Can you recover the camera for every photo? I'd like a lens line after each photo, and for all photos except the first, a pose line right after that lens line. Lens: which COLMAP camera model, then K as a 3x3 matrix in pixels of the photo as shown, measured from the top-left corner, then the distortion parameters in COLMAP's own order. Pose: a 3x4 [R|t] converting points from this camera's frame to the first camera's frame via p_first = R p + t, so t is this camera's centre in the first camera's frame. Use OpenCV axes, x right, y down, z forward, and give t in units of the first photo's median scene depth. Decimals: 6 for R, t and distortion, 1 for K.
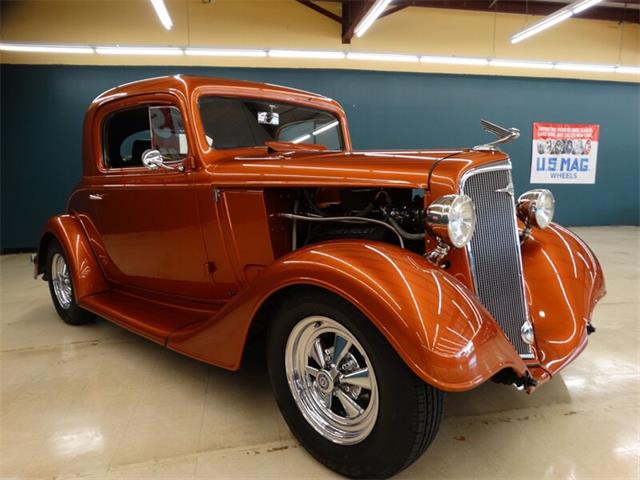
lens RADIAL K [[463.6, 0, 320.0], [0, 463.6, 240.0], [0, 0, 1]] dist [0.000032, 0.003456]
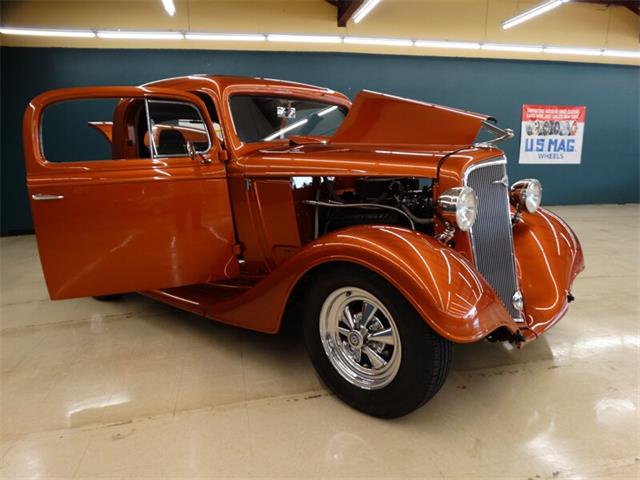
lens RADIAL K [[464.2, 0, 316.3], [0, 464.2, 237.0], [0, 0, 1]] dist [0.003233, -0.000564]
pose [[0.999829, -0.005466, 0.017657, -0.076316], [0.004745, 0.999163, 0.040624, -0.012718], [-0.017864, -0.040533, 0.999018, -0.148845]]
